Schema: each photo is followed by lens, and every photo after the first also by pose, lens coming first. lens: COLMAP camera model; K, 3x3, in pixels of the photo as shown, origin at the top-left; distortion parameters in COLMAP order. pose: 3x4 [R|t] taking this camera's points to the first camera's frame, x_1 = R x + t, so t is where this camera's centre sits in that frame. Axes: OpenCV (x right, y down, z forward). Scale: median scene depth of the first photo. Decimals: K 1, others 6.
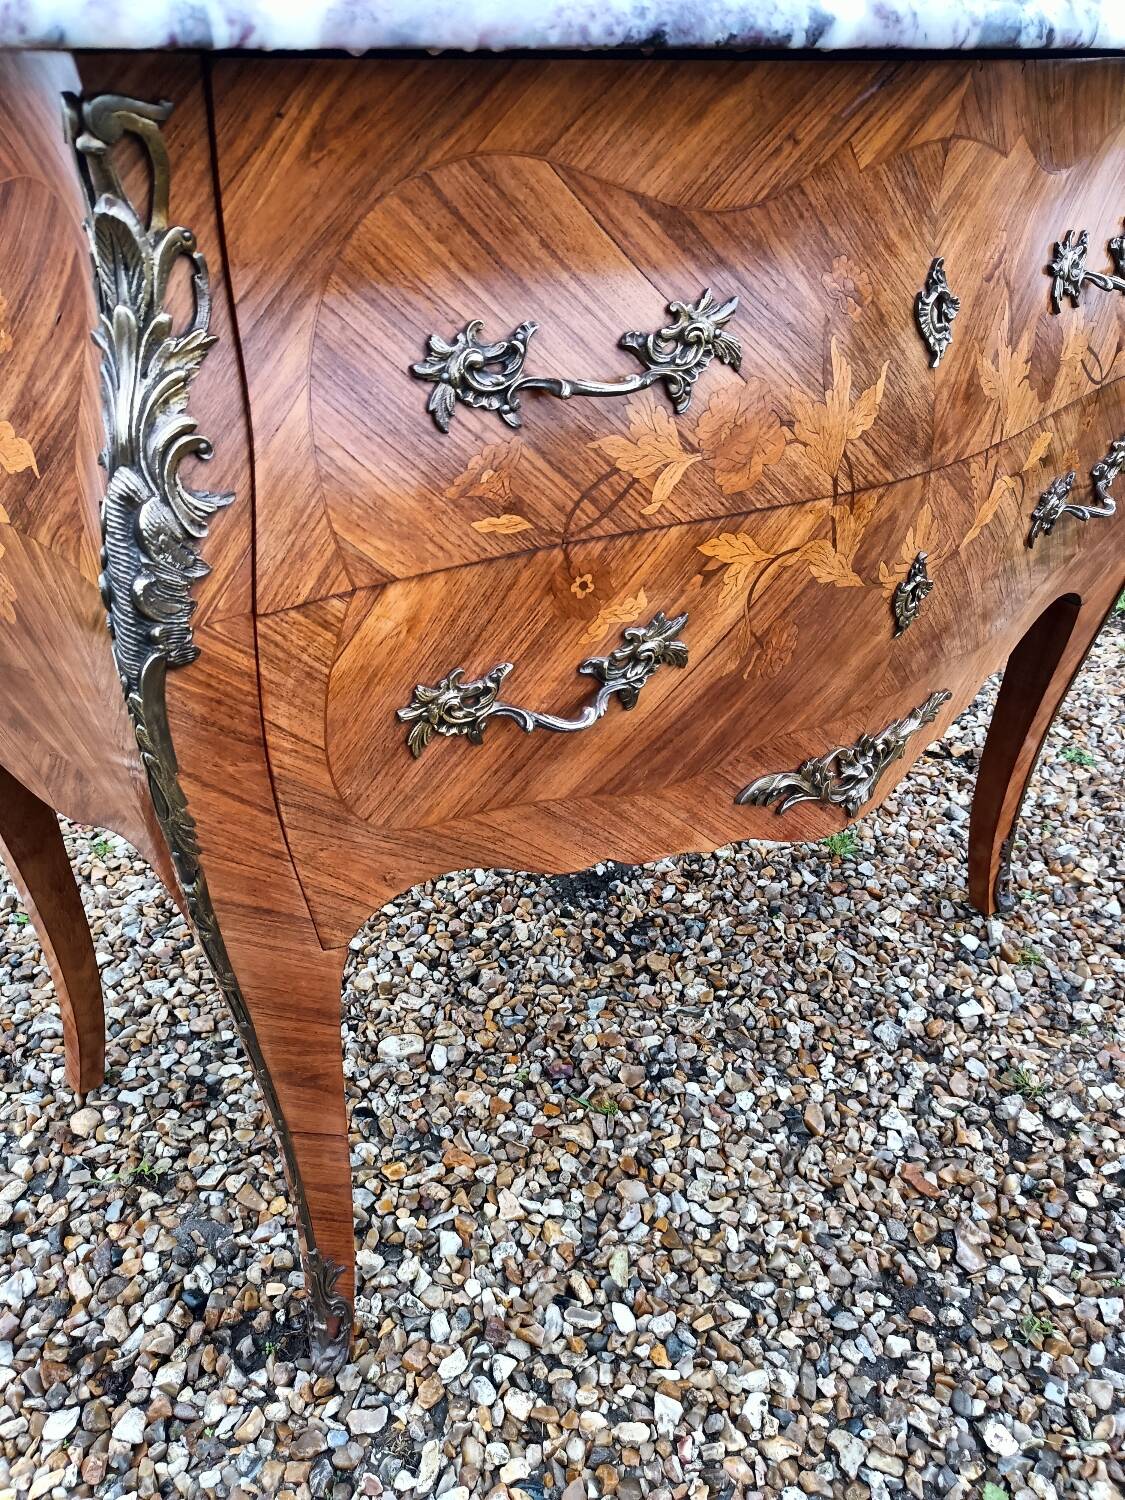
lens RADIAL K [[1125.0, 0, 567.3], [0, 1125.0, 753.0], [0, 0, 1]] dist [0.032270, -0.022399]
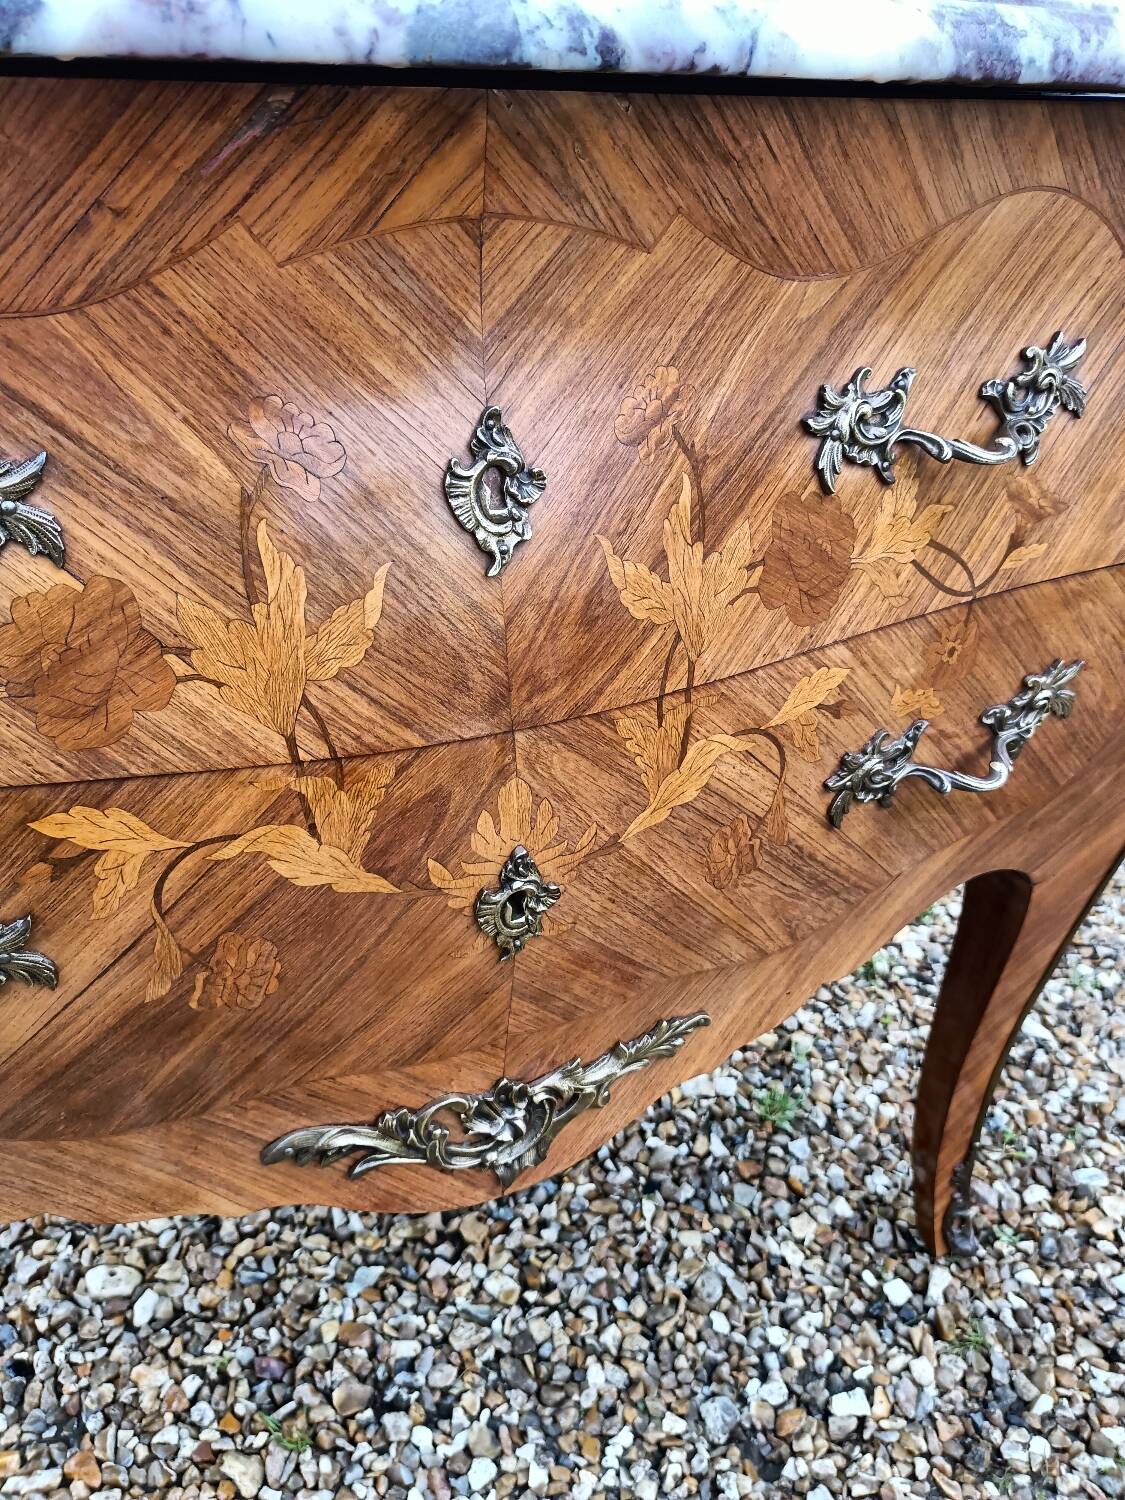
lens RADIAL K [[1138.3, 0, 565.2], [0, 1138.3, 754.1], [0, 0, 1]] dist [0.011302, -0.008901]
pose [[0.966369, 0.133189, -0.219982, 0.329004], [-0.144963, 0.988699, -0.038201, -0.145580], [0.212408, 0.068805, 0.974756, 0.262686]]
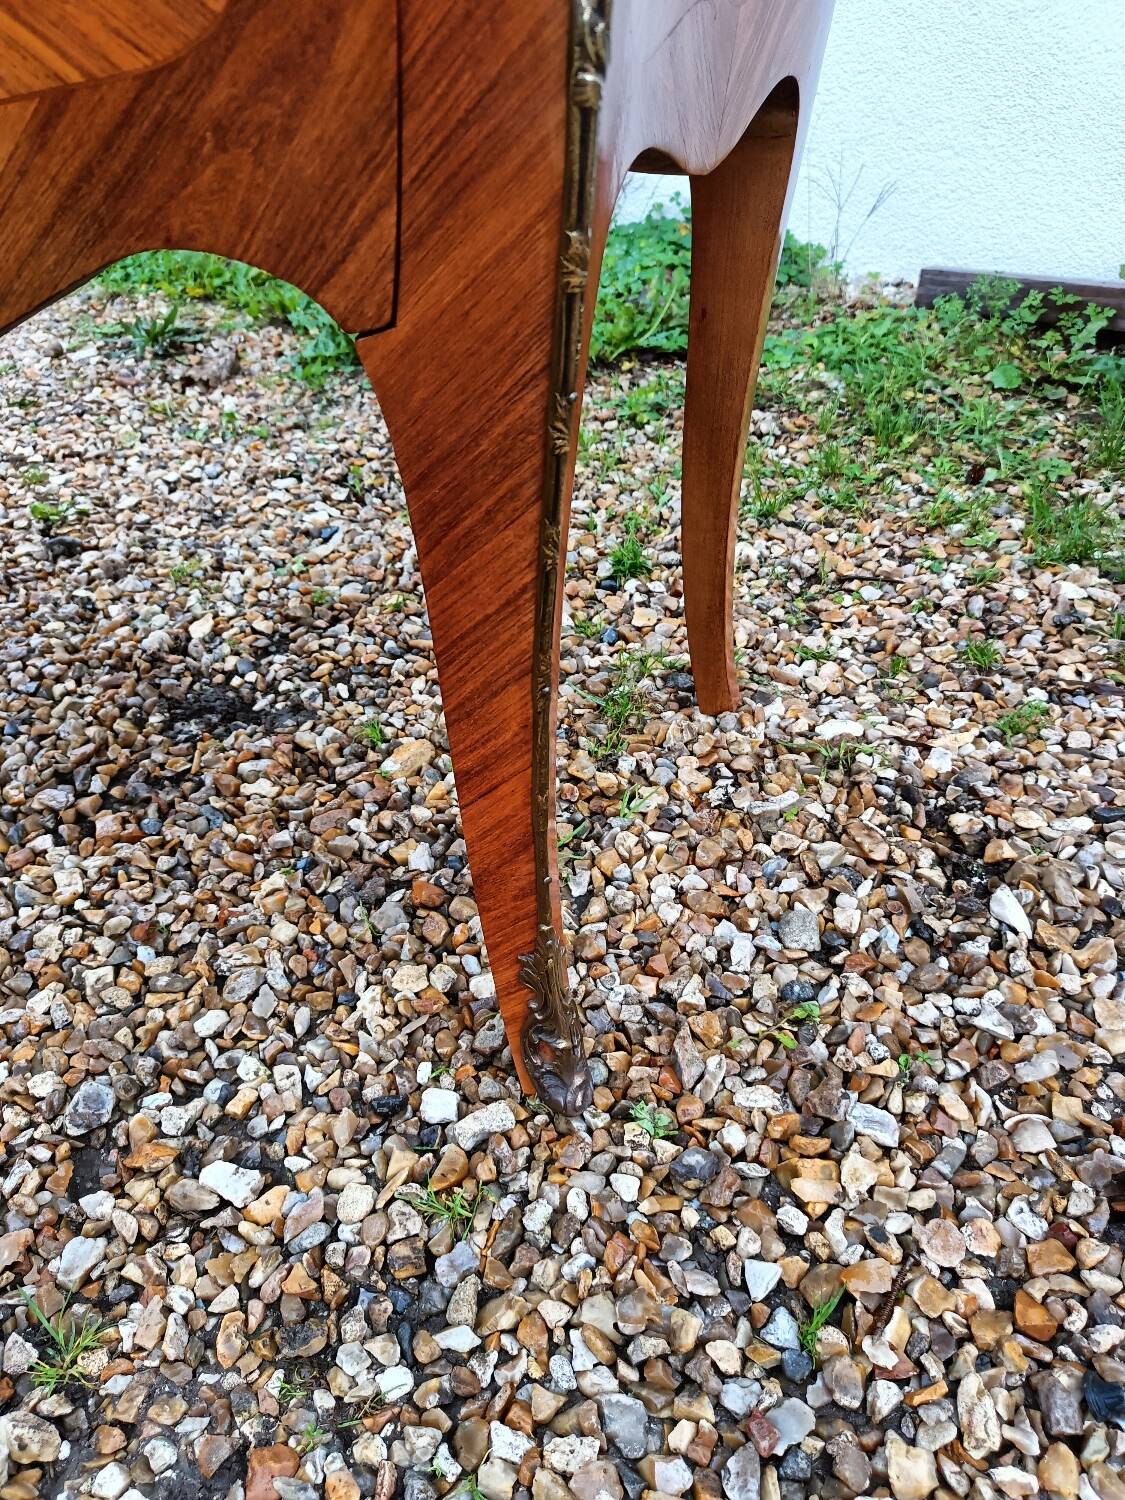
lens RADIAL K [[1128.2, 0, 561.9], [0, 1128.2, 748.3], [0, 0, 1]] dist [0.010266, -0.011460]
pose [[0.649838, 0.425665, -0.629698, 0.782769], [-0.370619, 0.900762, 0.226427, -0.124131], [0.663590, 0.086237, 0.743110, 0.821935]]
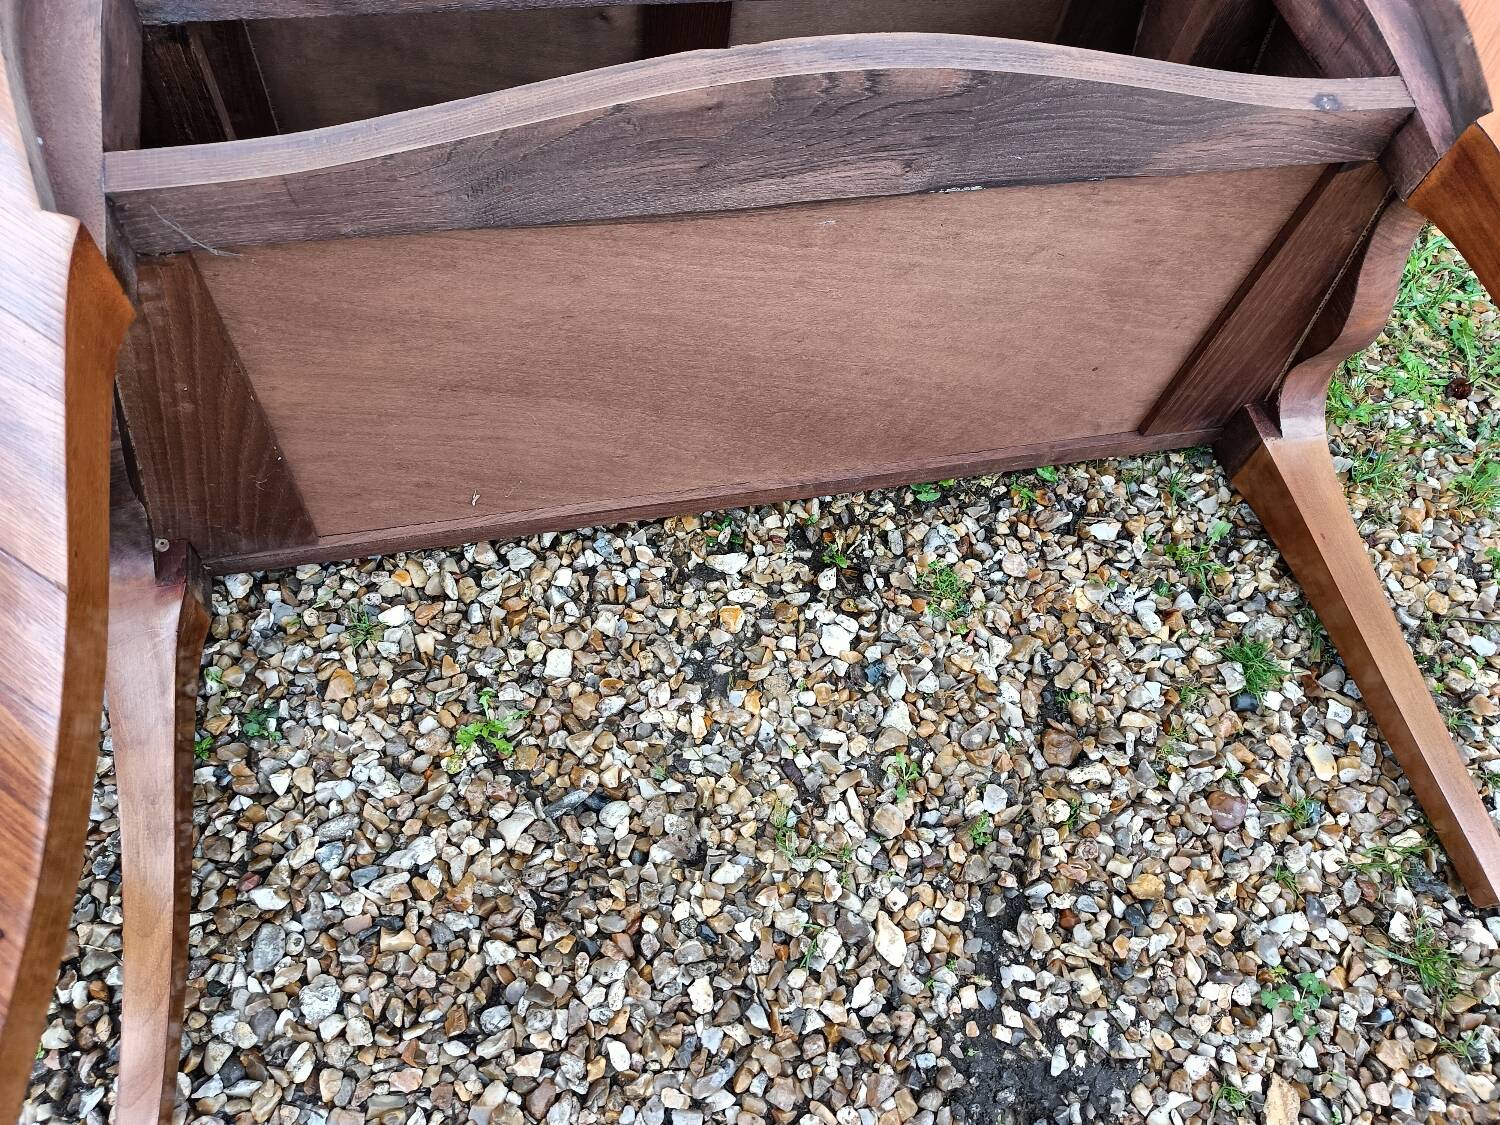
lens RADIAL K [[1125.0, 0, 750.0], [0, 1125.0, 562.5], [0, 0, 1]] dist [0.032270, -0.022399]
pose [[0.885785, 0.439246, -0.149826, -0.184141], [-0.322640, 0.814885, 0.481525, -0.450975], [0.333599, -0.378187, 0.863531, 0.718455]]
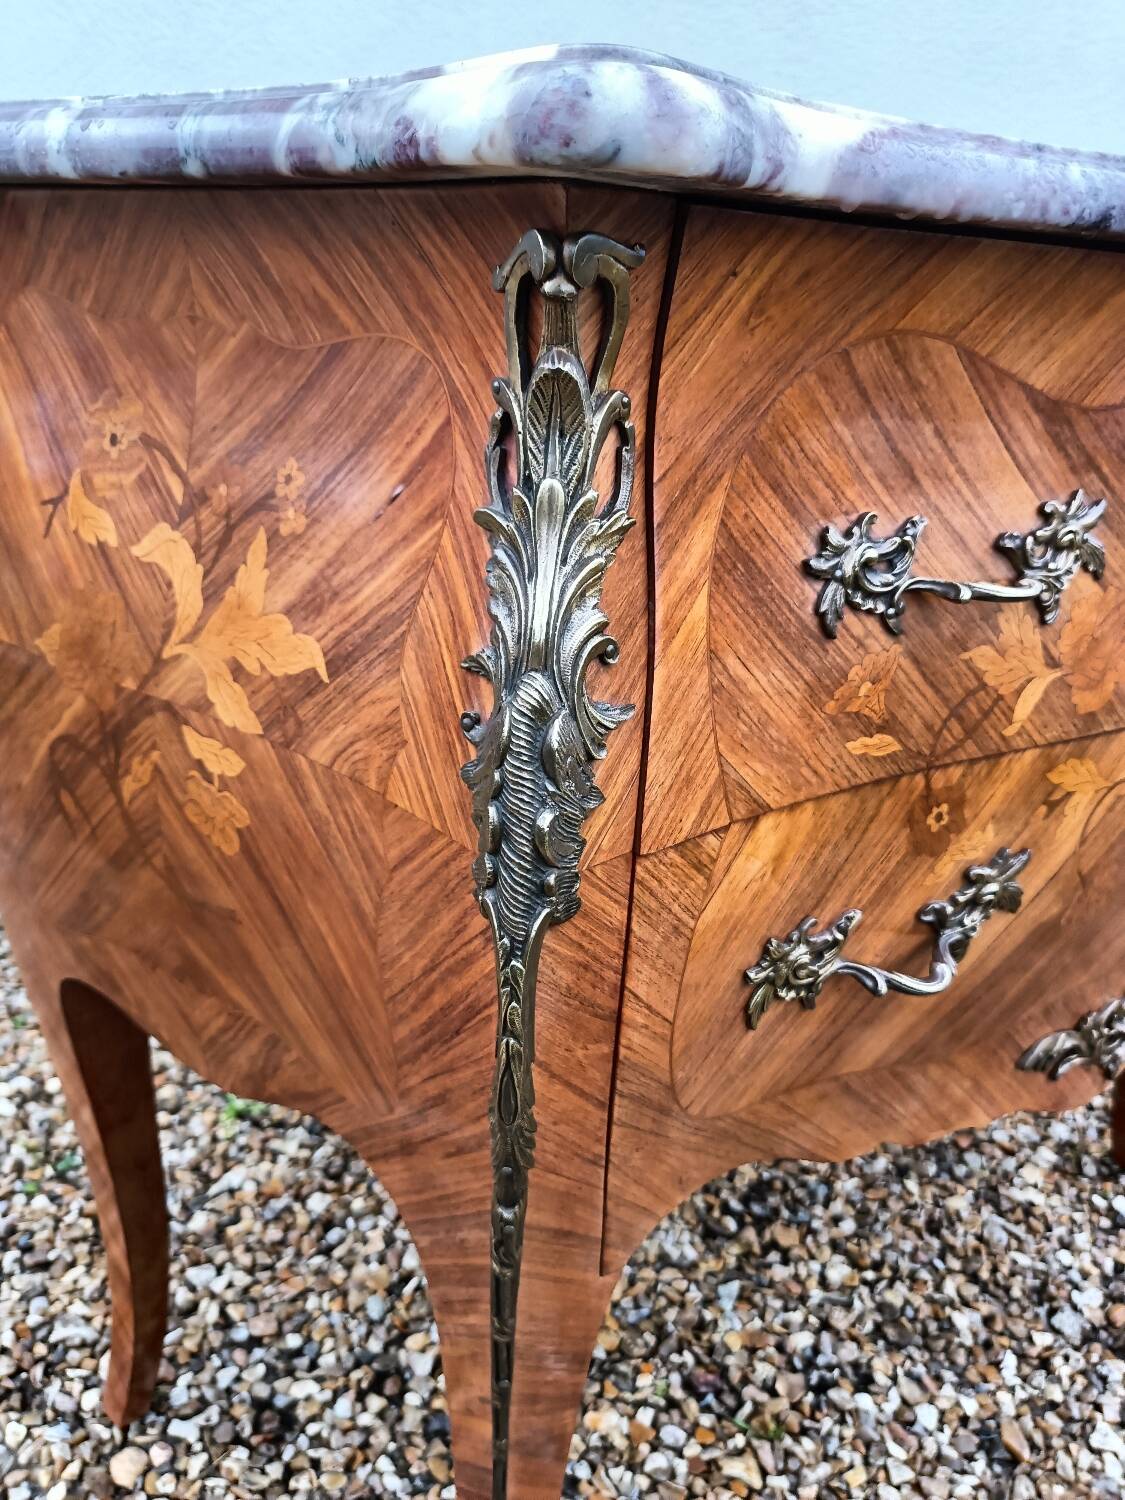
lens RADIAL K [[1144.6, 0, 566.1], [0, 1144.6, 756.0], [0, 0, 1]] dist [0.005073, -0.002582]
pose [[0.997434, 0.016947, 0.069559, -0.187561], [-0.004284, 0.983968, -0.178292, -0.023530], [-0.071465, 0.177536, 0.981516, 0.101065]]
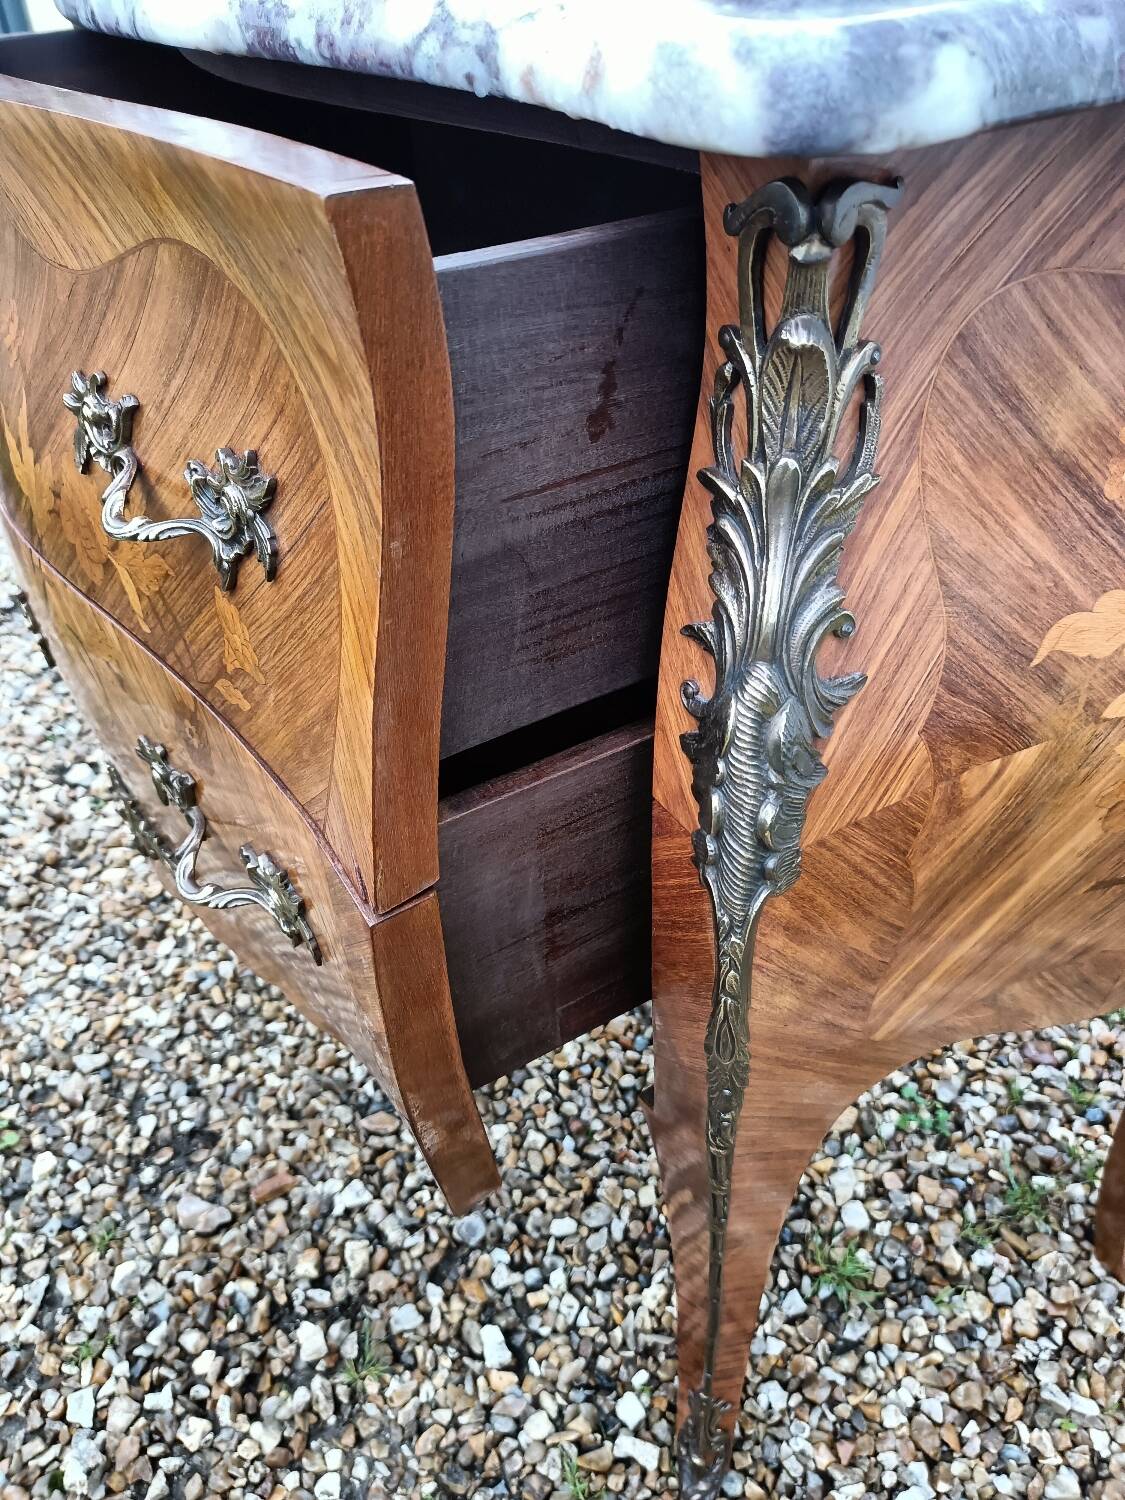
lens RADIAL K [[1135.7, 0, 557.6], [0, 1135.7, 751.7], [0, 0, 1]] dist [0.013696, -0.022284]
pose [[-0.131056, 0.598547, -0.790294, 0.815359], [-0.496876, 0.650159, 0.574811, -0.550076], [0.857869, 0.468011, 0.212197, 0.799048]]
